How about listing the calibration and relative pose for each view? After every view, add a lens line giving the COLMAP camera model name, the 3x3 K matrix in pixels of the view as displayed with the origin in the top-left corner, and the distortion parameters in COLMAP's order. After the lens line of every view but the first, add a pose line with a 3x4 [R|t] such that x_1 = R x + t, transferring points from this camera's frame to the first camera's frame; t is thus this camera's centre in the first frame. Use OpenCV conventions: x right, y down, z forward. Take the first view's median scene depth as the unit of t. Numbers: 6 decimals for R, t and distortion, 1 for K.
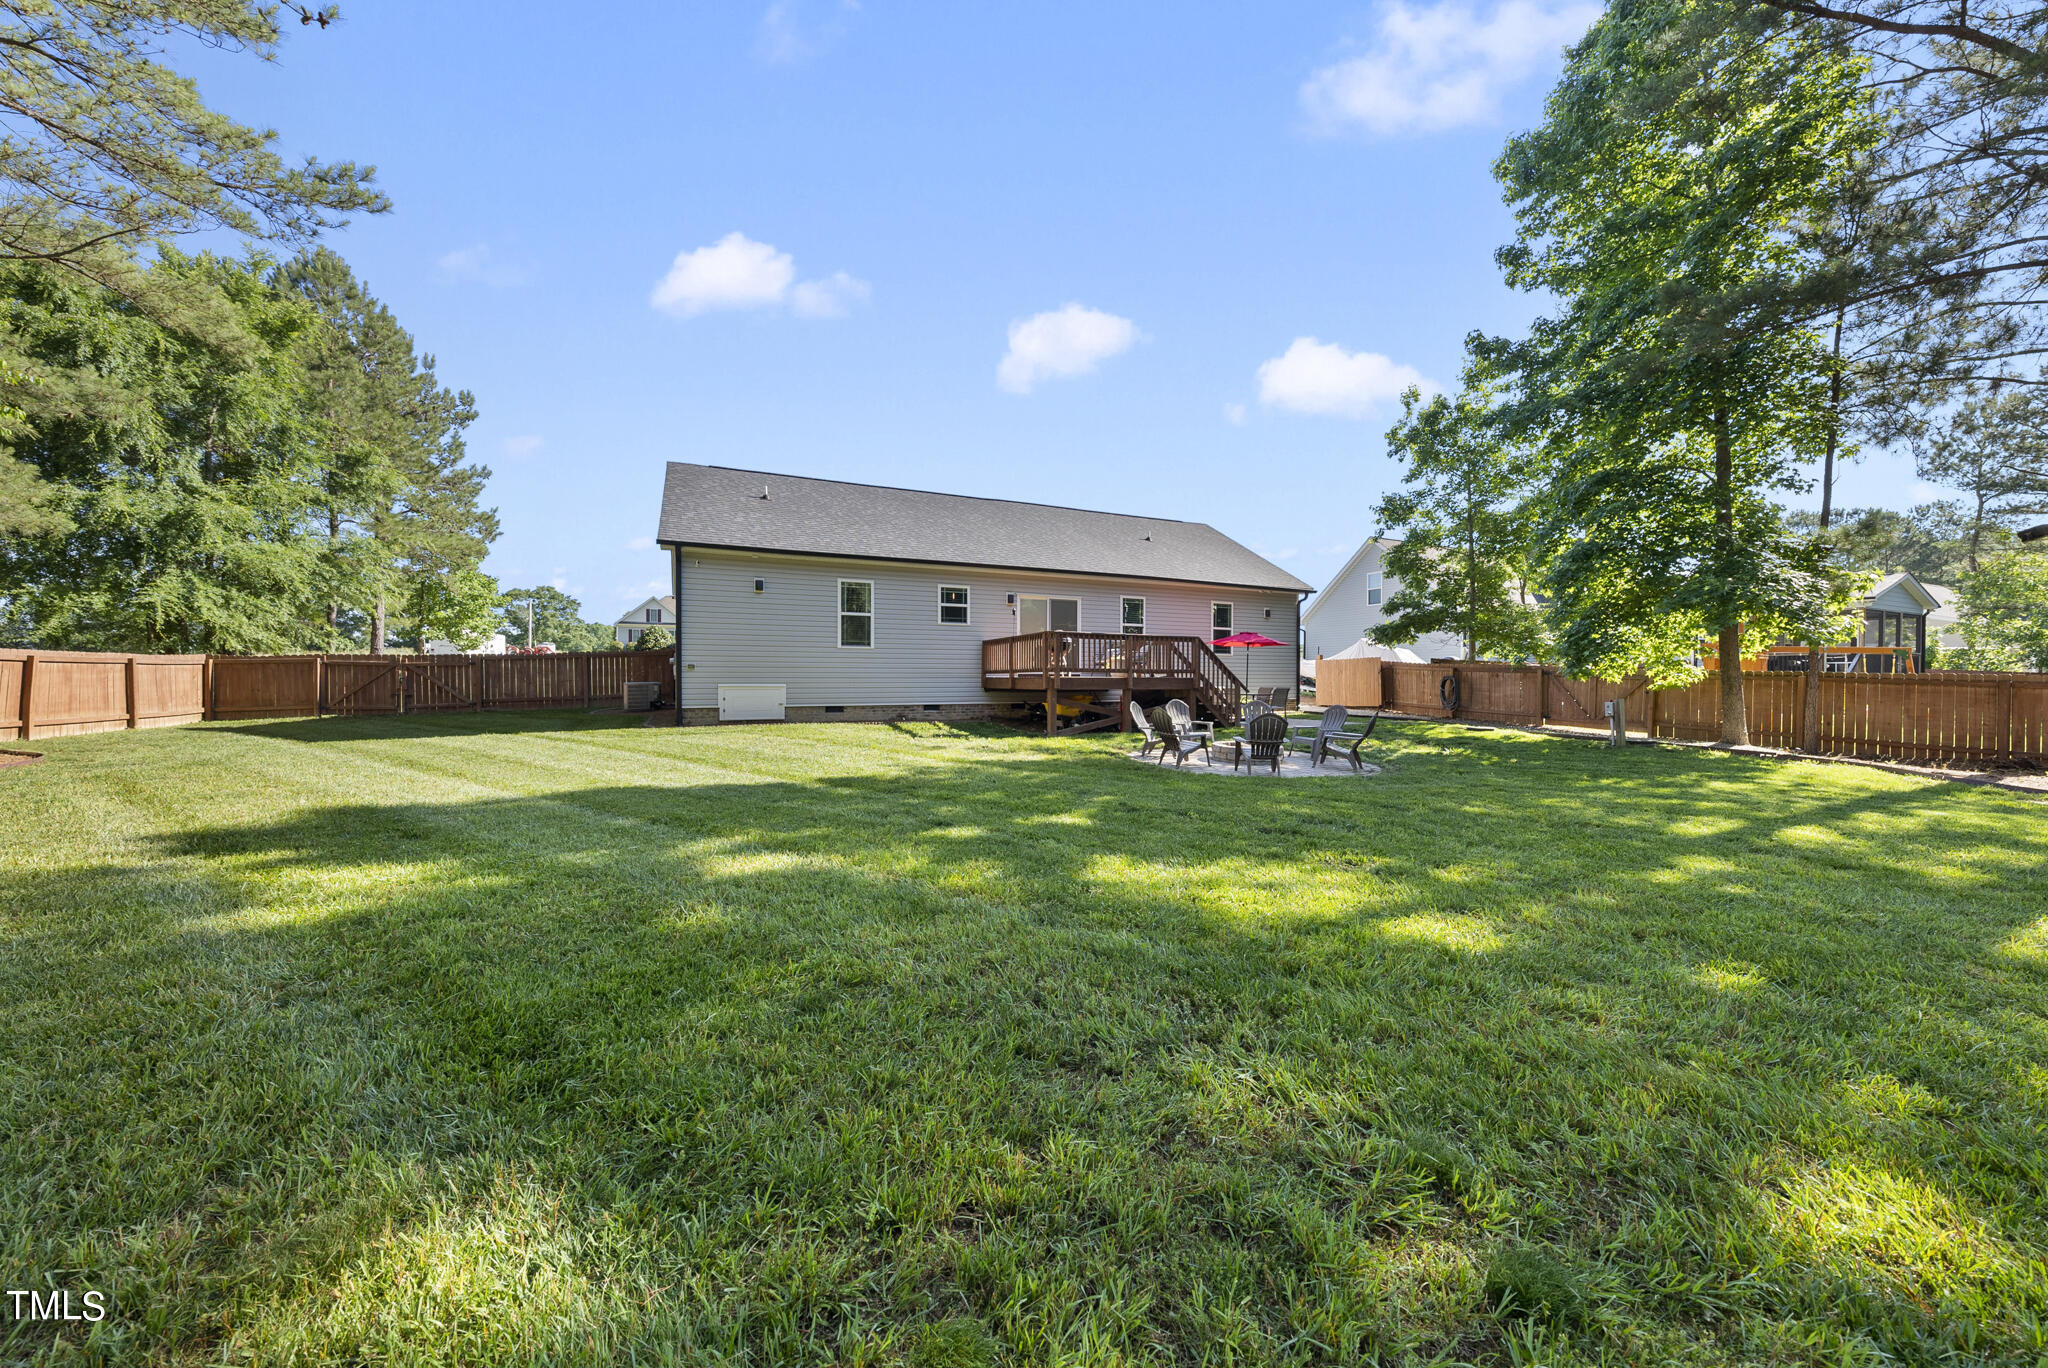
lens RADIAL K [[702.4, 0, 1027.3], [0, 702.4, 682.5], [0, 0, 1]] dist [-0.000937, -0.000079]
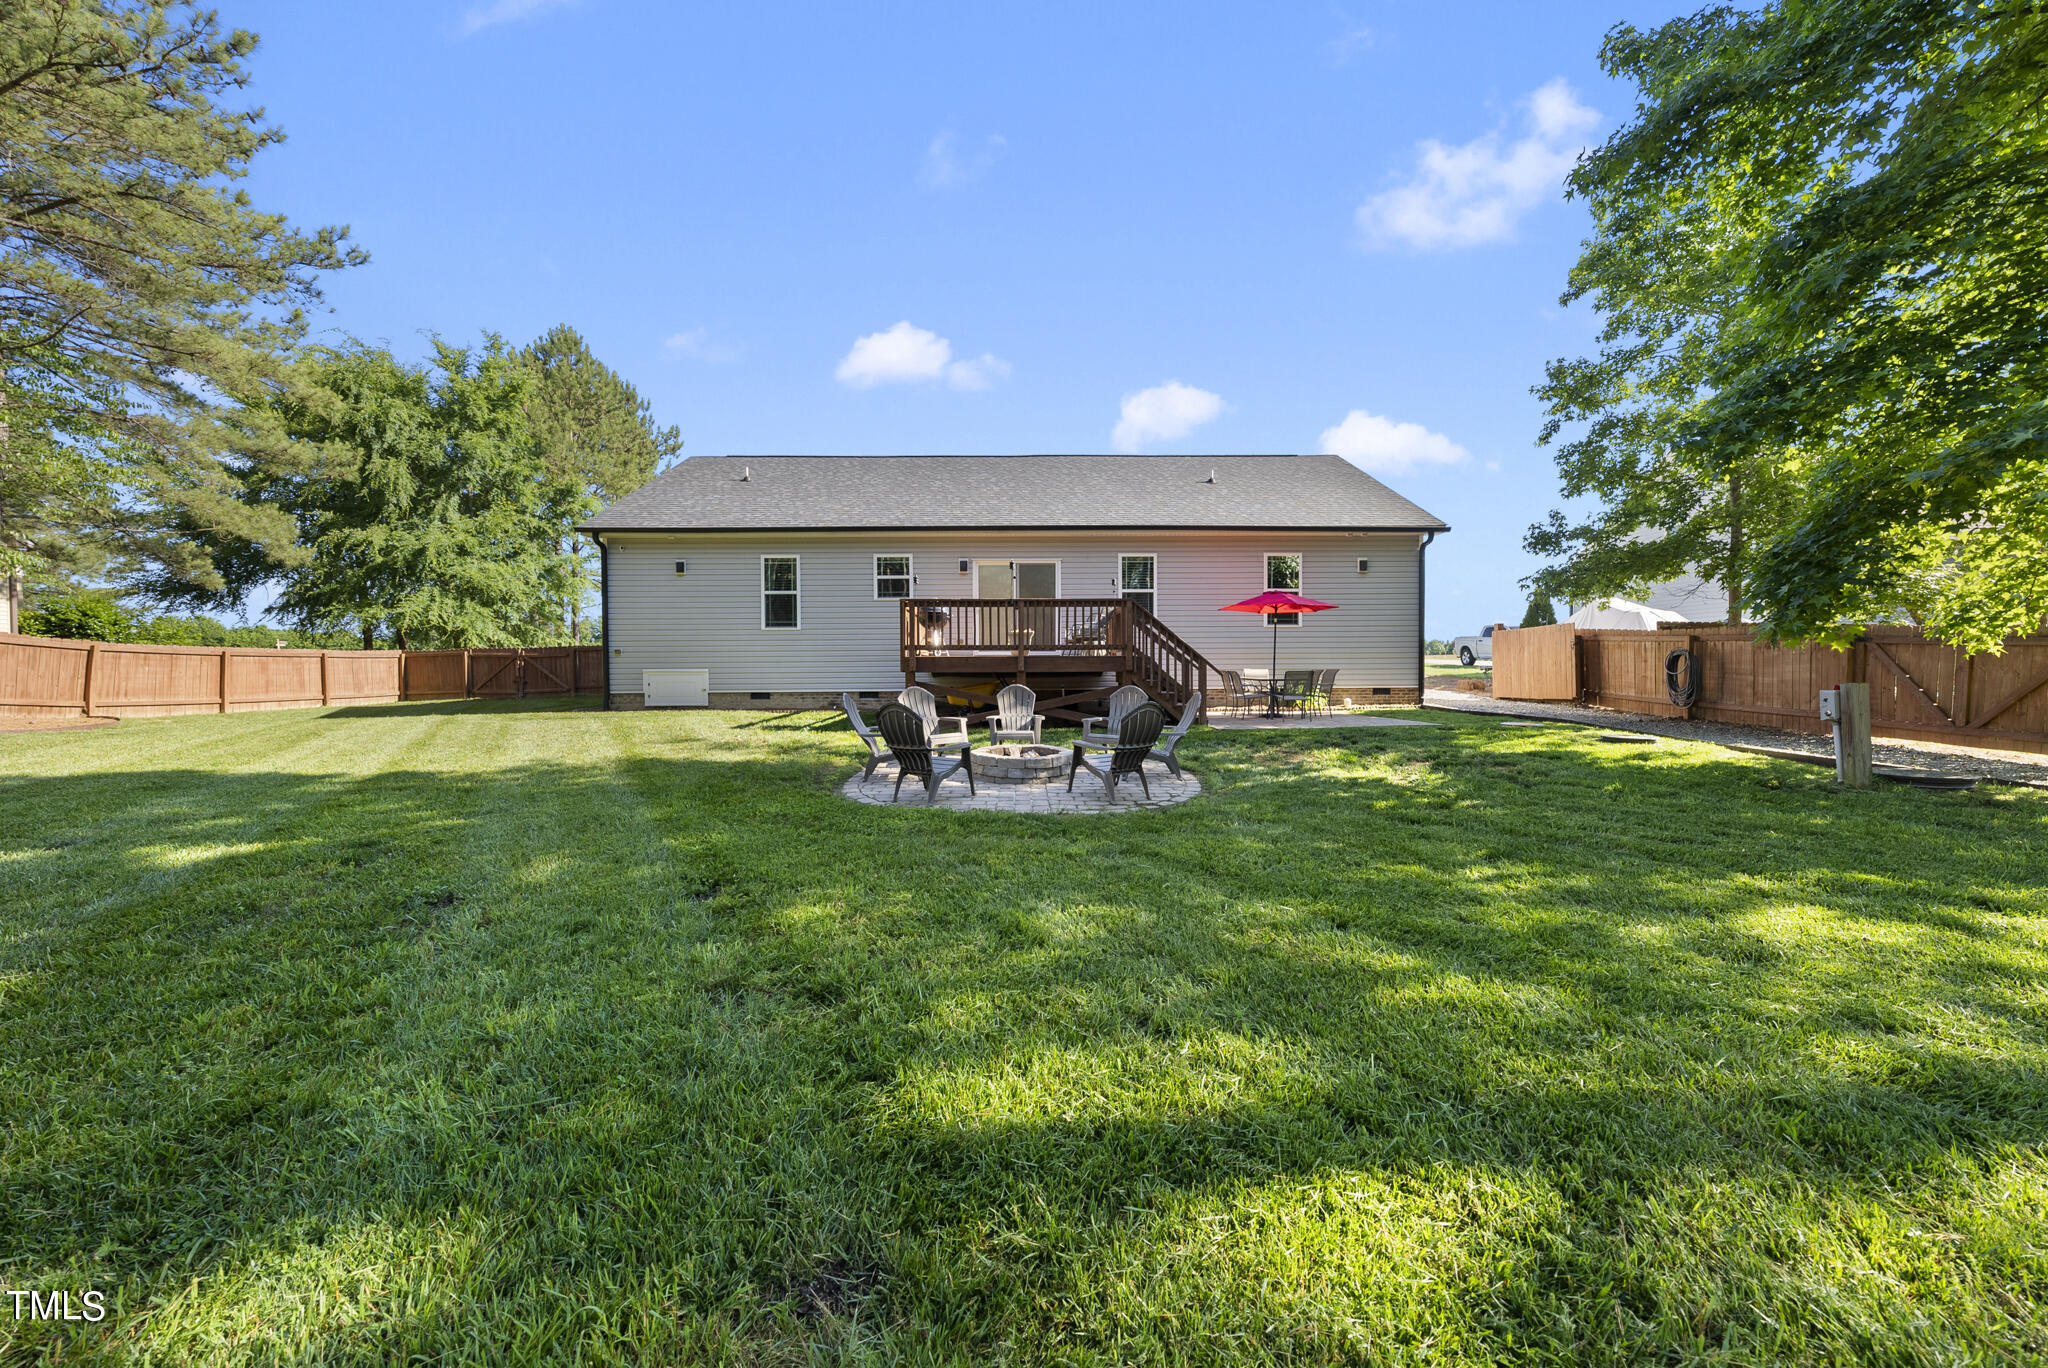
lens RADIAL K [[702.4, 0, 1027.3], [0, 702.4, 682.5], [0, 0, 1]] dist [-0.000937, -0.000079]
pose [[0.914789, -0.000658, -0.403931, 0.399347], [0.006195, 0.999904, 0.012401, 0.010453], [0.403885, -0.013846, 0.914705, 0.269923]]
